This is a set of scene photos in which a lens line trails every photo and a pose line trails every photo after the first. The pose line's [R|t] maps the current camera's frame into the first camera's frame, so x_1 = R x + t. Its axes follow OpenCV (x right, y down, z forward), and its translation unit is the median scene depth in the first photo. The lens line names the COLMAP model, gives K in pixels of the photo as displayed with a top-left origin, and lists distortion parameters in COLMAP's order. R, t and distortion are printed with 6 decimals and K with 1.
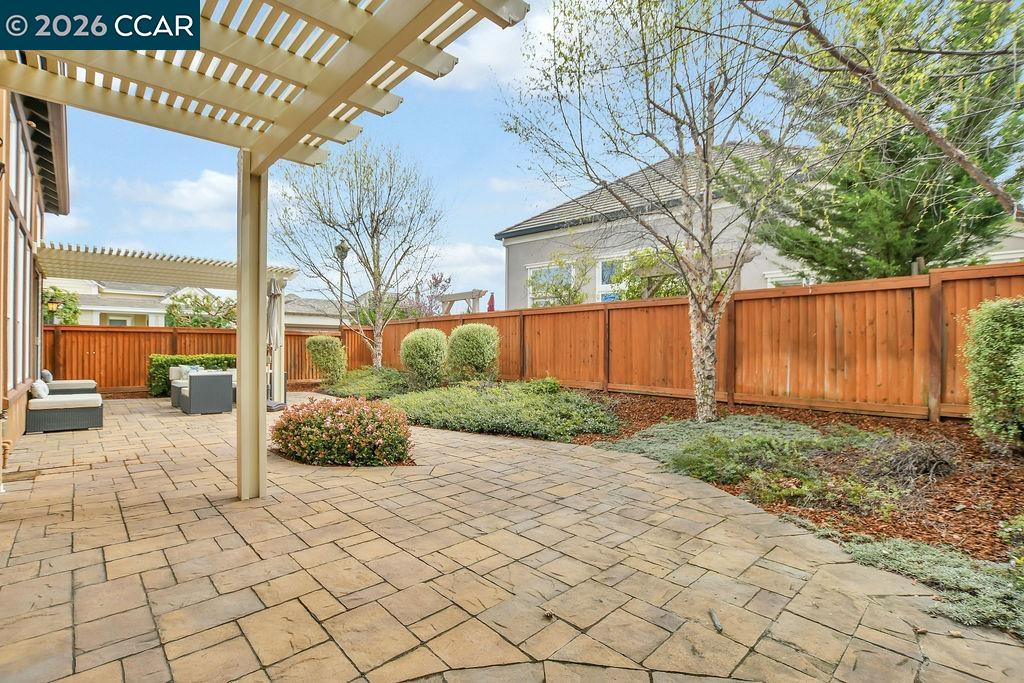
lens RADIAL K [[466.3, 0, 505.3], [0, 466.3, 345.1], [0, 0, 1]] dist [-0.028625, 0.002775]
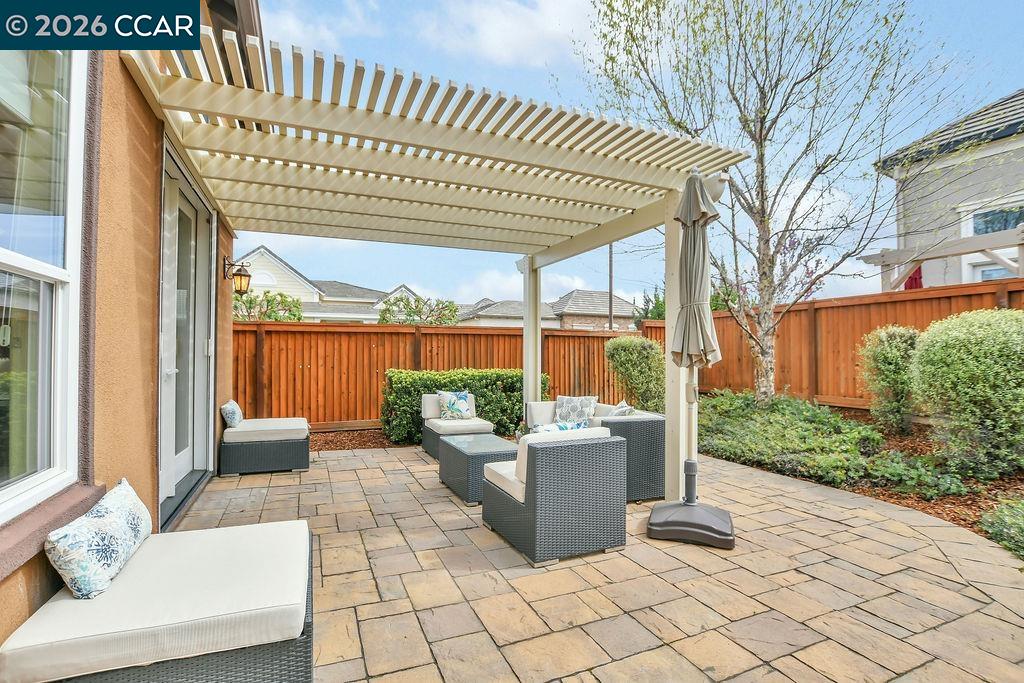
lens RADIAL K [[466.3, 0, 507.2], [0, 466.3, 345.5], [0, 0, 1]] dist [-0.028625, 0.002775]
pose [[0.940530, -0.009494, -0.339579, -0.433991], [0.005416, 0.999901, -0.012956, -0.002457], [0.339669, 0.010347, 0.940488, 0.498450]]
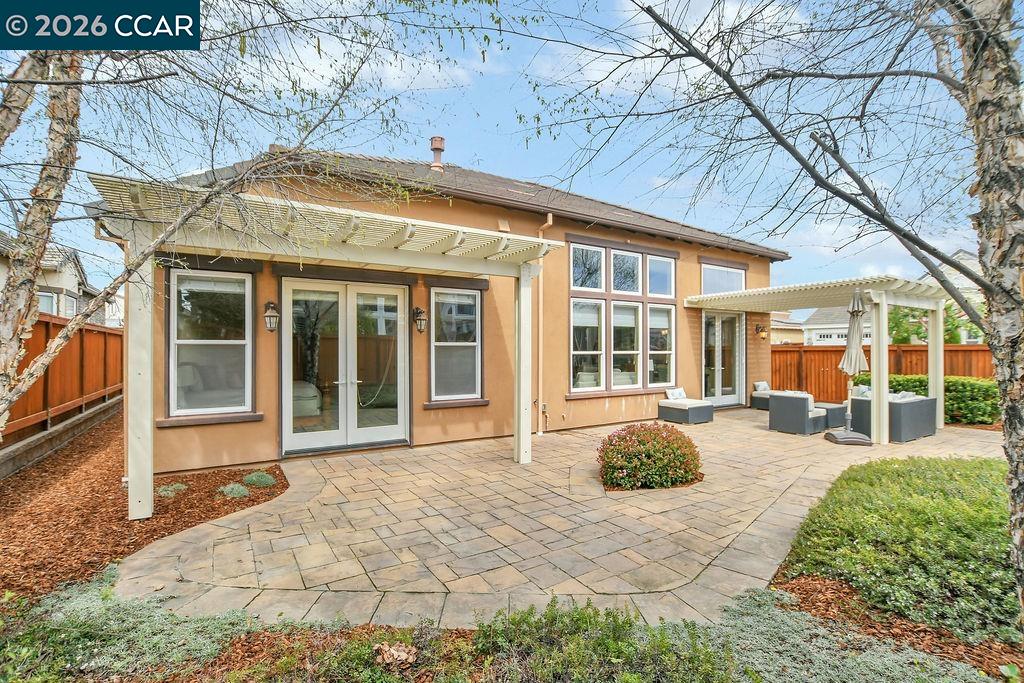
lens RADIAL K [[466.3, 0, 505.8], [0, 466.3, 348.1], [0, 0, 1]] dist [-0.028625, 0.002775]
pose [[-0.192169, -0.010637, -0.981304, 0.401234], [0.005309, 0.999915, -0.011878, -0.027968], [0.981347, -0.007493, -0.192097, 0.428243]]
